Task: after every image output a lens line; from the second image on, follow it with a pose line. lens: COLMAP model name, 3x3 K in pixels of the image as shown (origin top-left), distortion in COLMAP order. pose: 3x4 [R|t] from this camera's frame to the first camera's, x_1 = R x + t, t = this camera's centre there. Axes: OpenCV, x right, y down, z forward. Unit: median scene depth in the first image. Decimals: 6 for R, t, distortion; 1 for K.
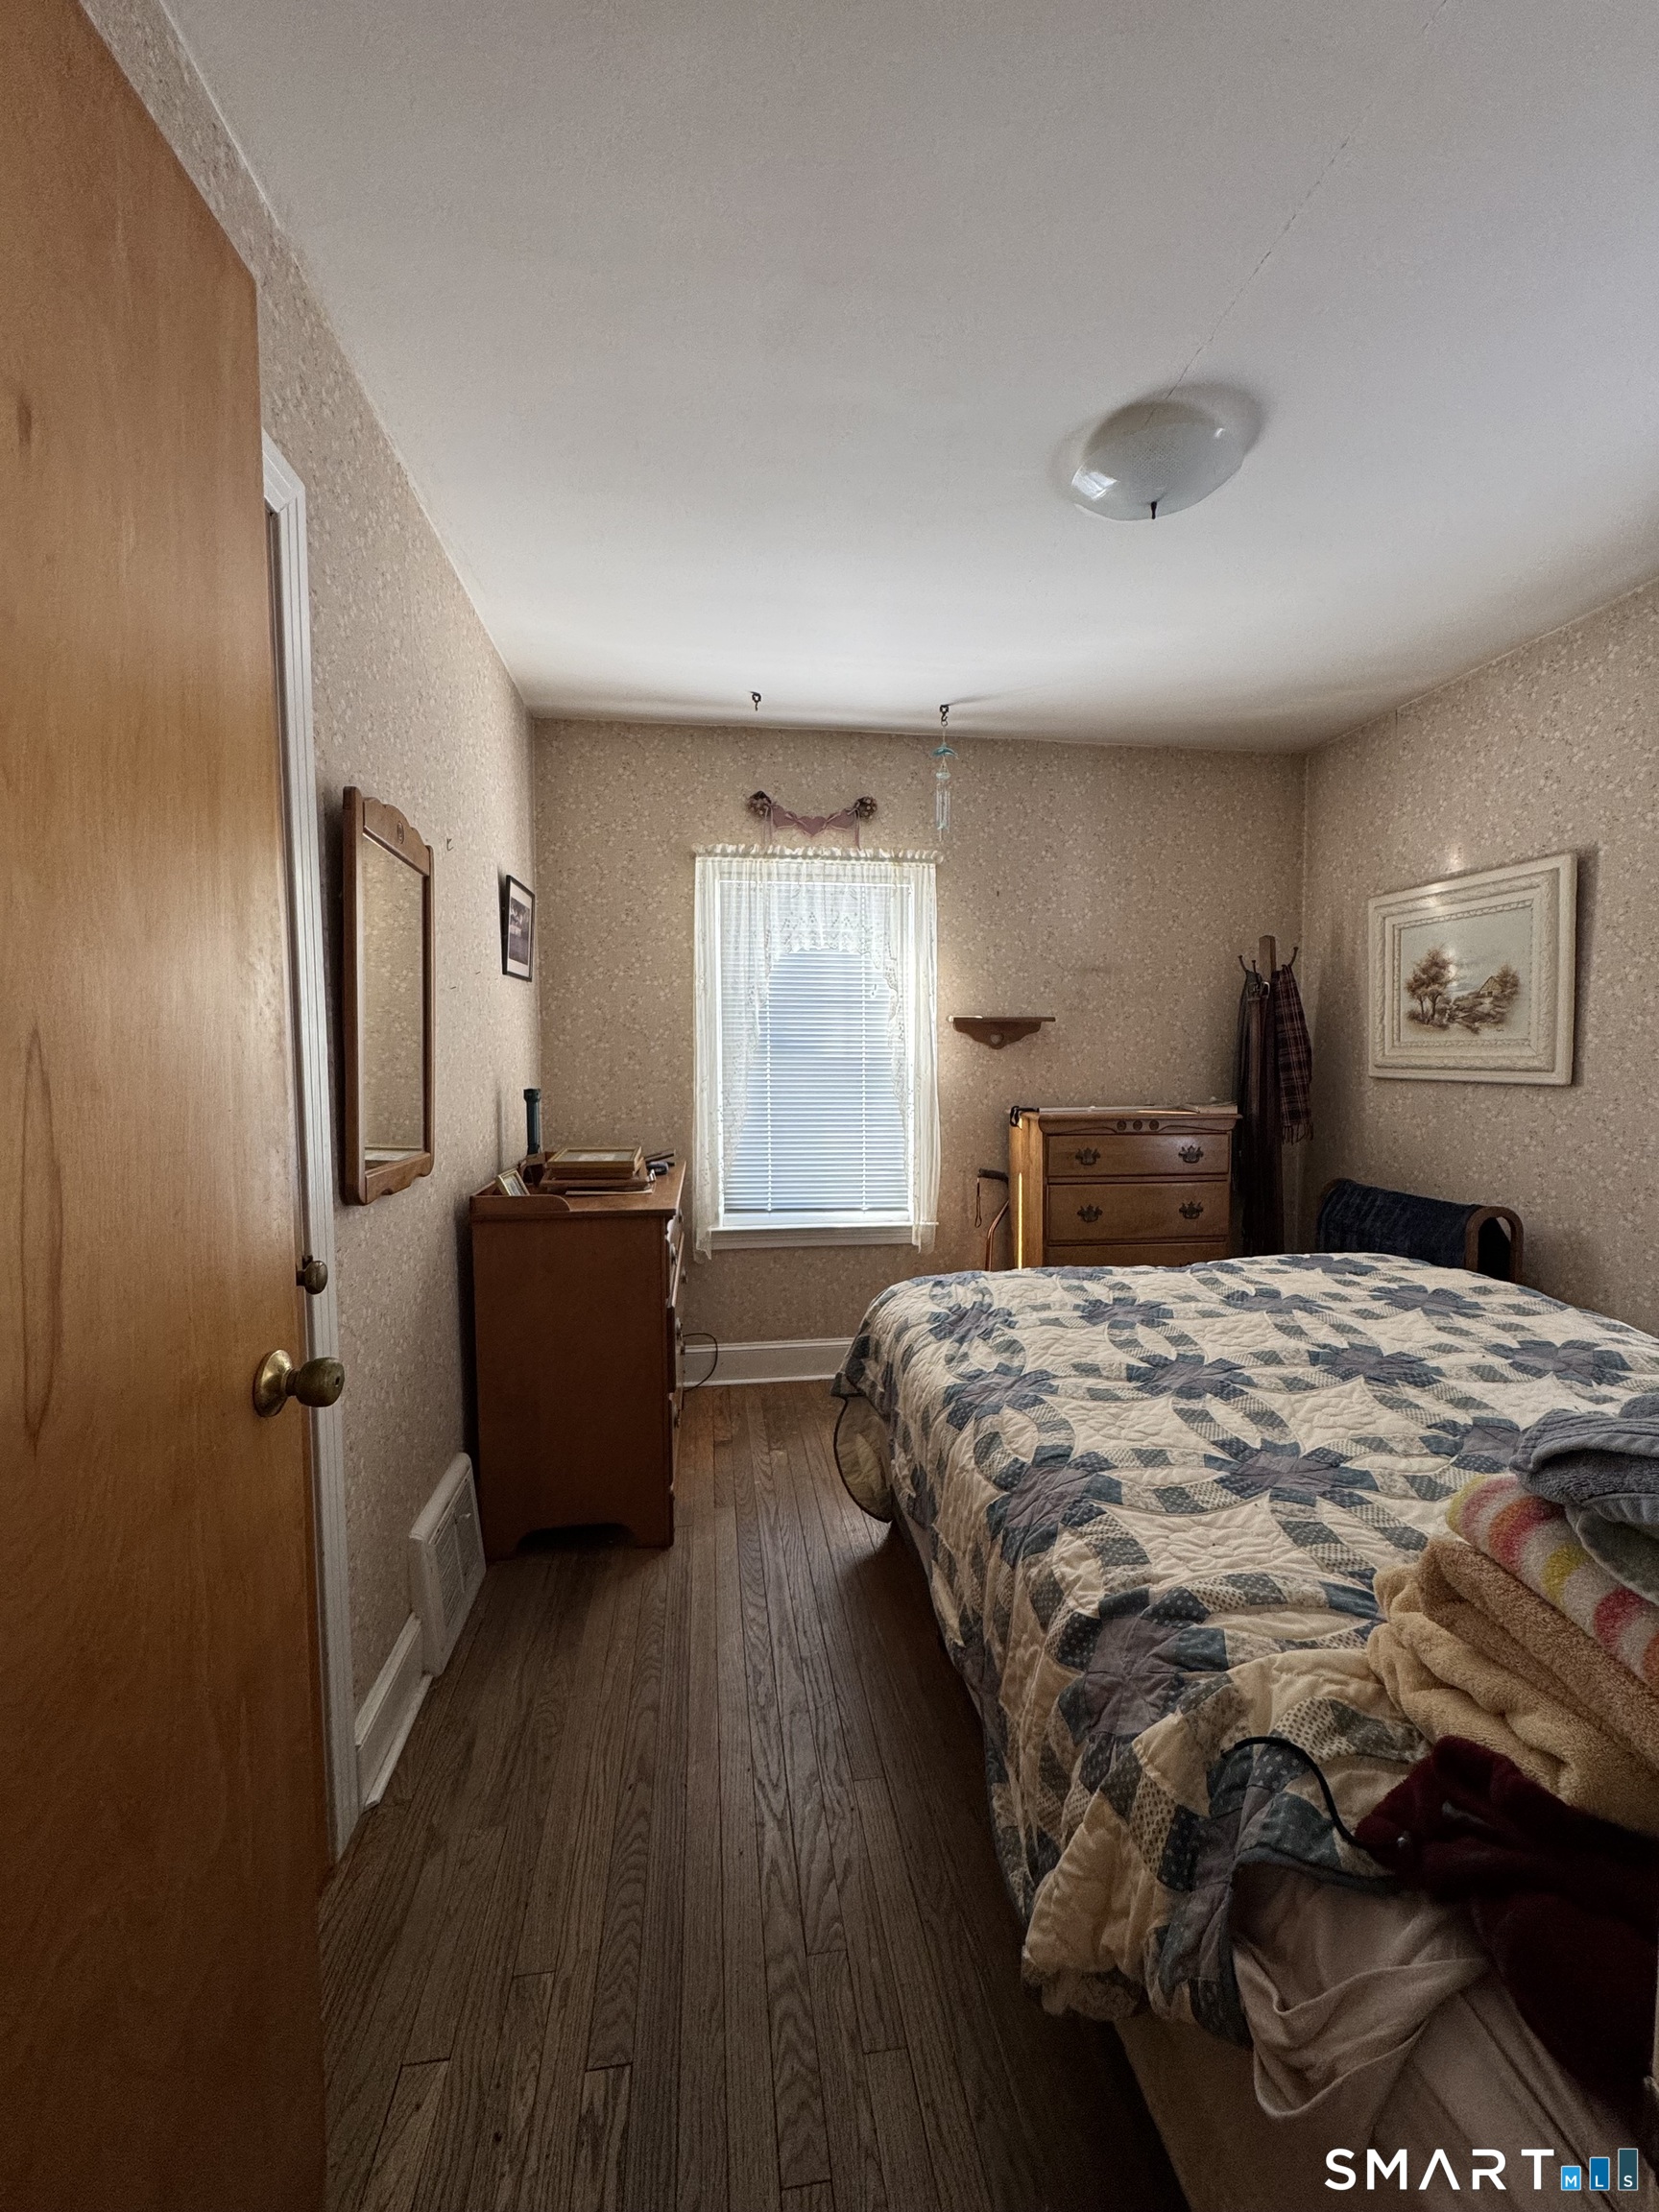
lens RADIAL K [[877.3, 0, 829.5], [0, 877.3, 1106.0], [0, 0, 1]] dist [-0.002132, 0.000840]
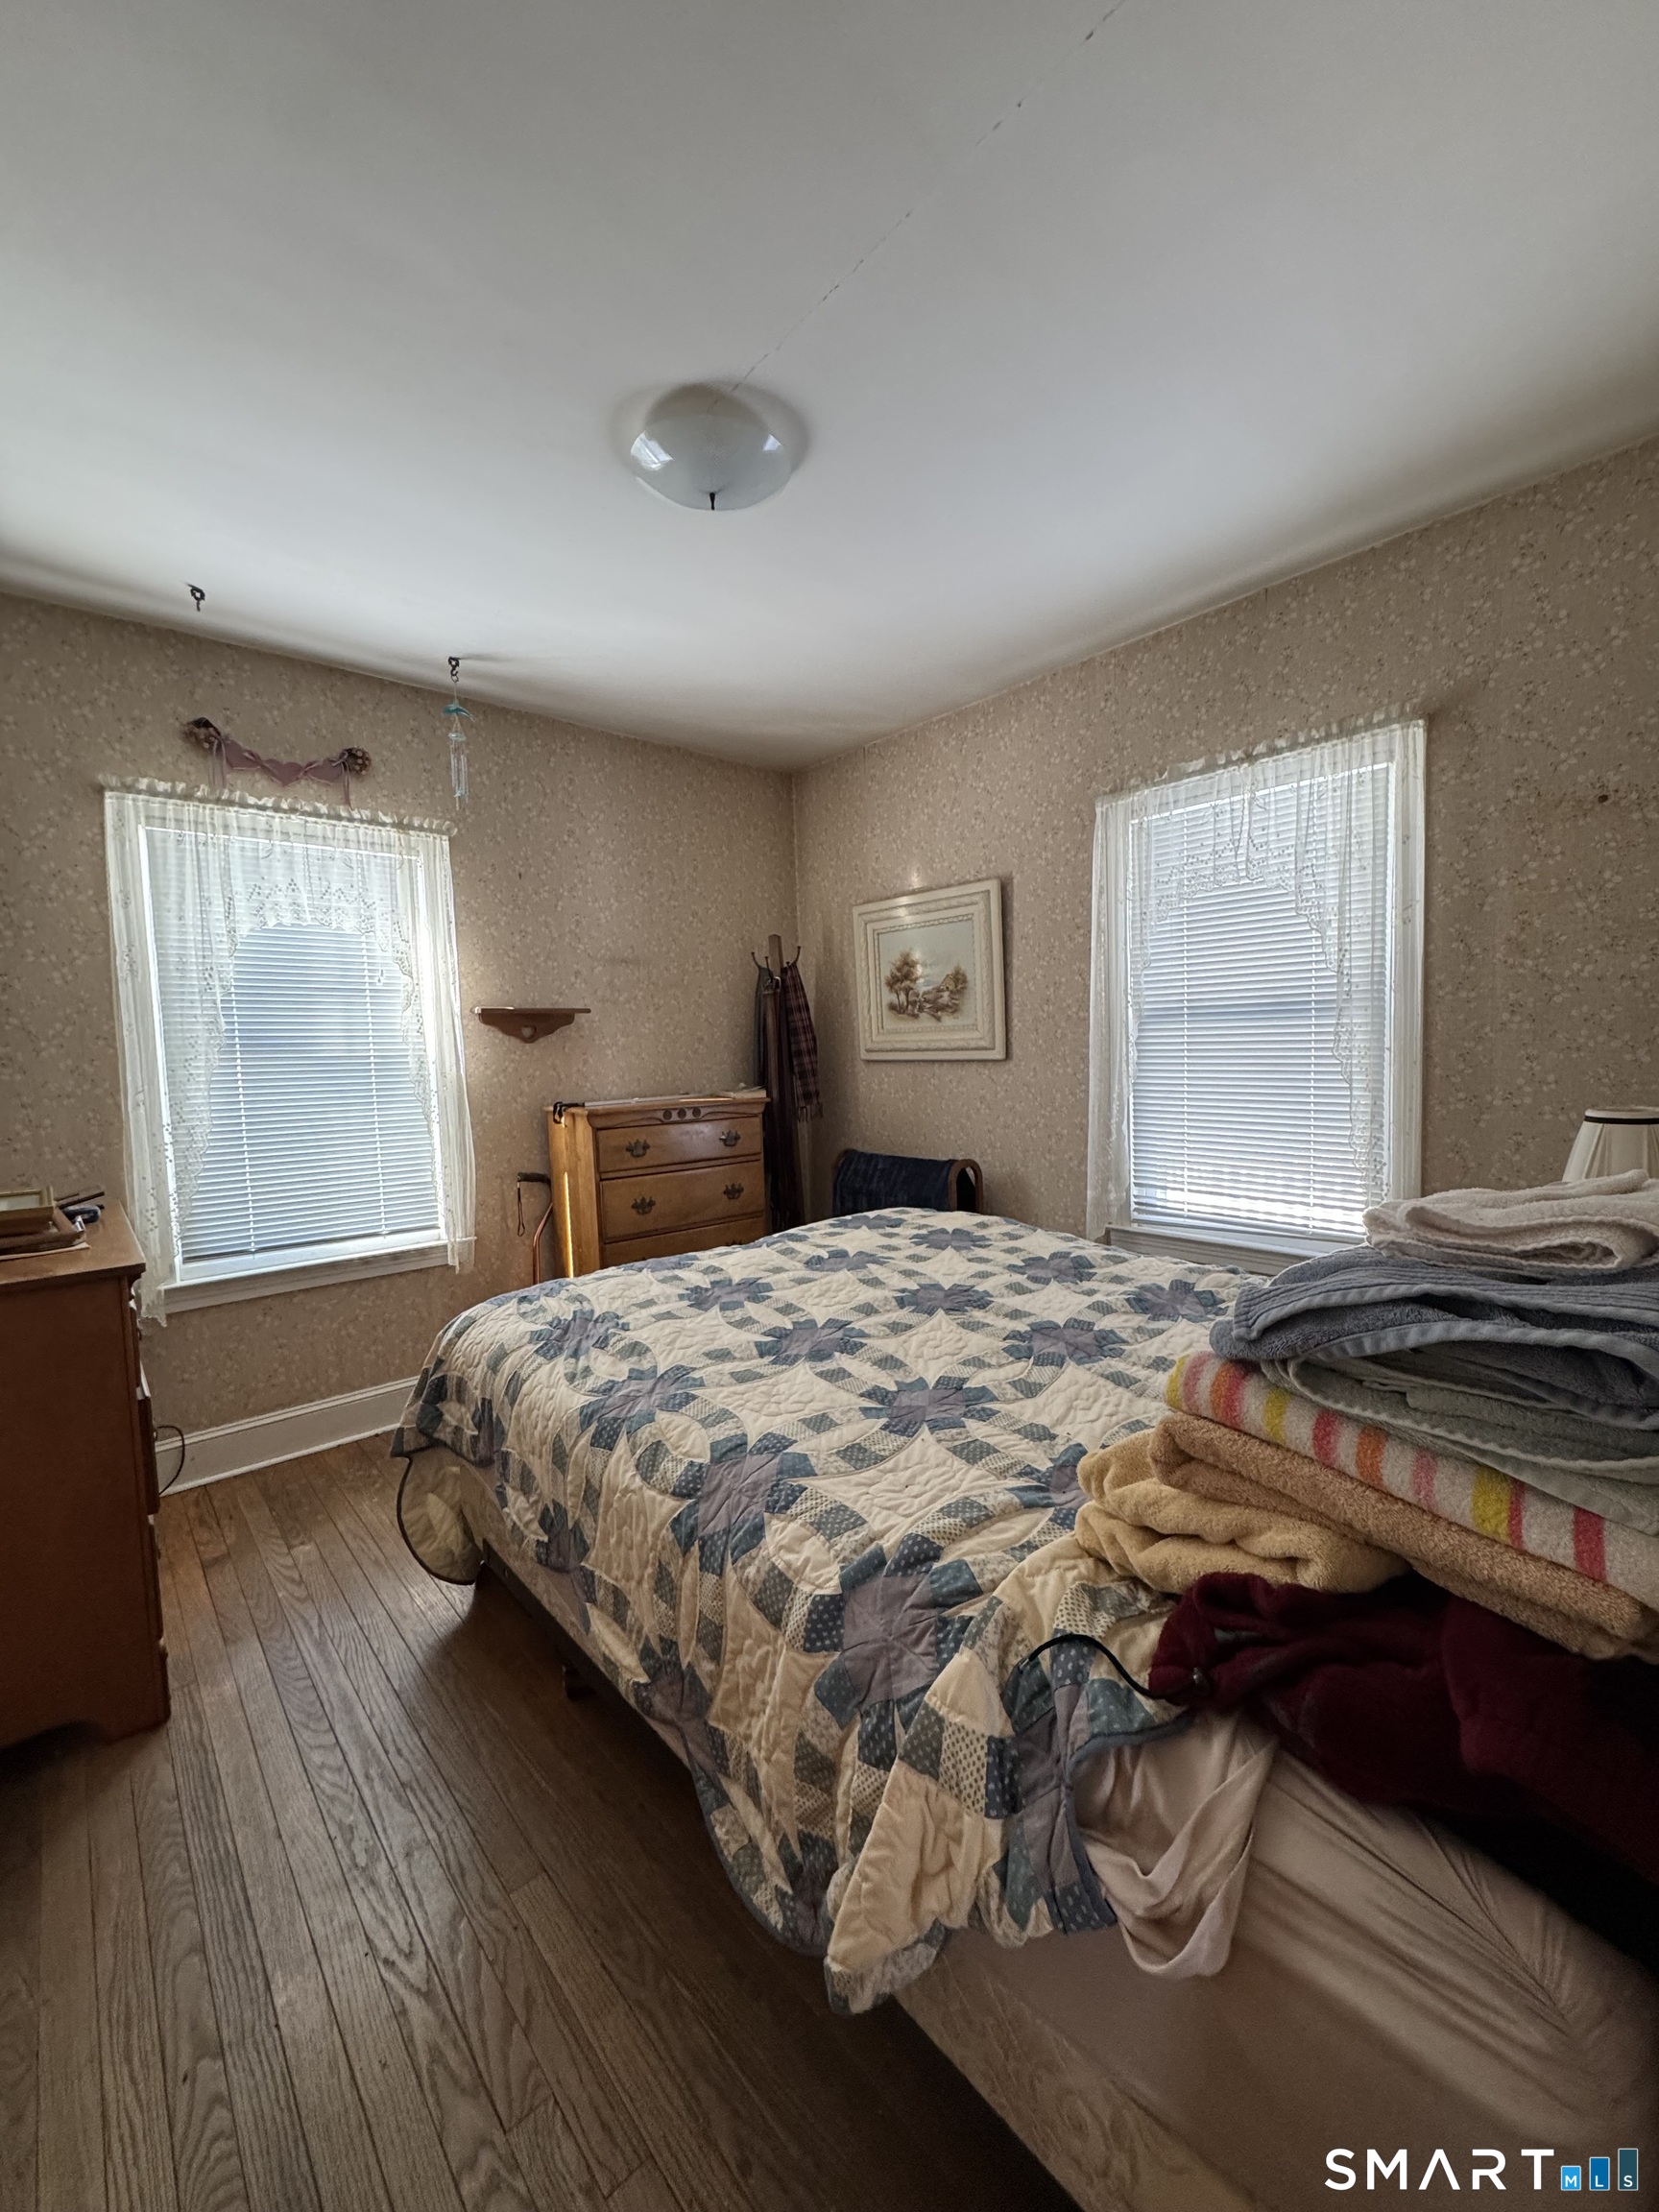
lens RADIAL K [[877.3, 0, 829.5], [0, 877.3, 1106.0], [0, 0, 1]] dist [-0.002132, 0.000840]
pose [[0.833968, -0.059222, 0.548626, -0.097684], [0.059498, 0.998079, 0.017297, 0.008086], [-0.548596, 0.018217, 0.835889, 0.076966]]
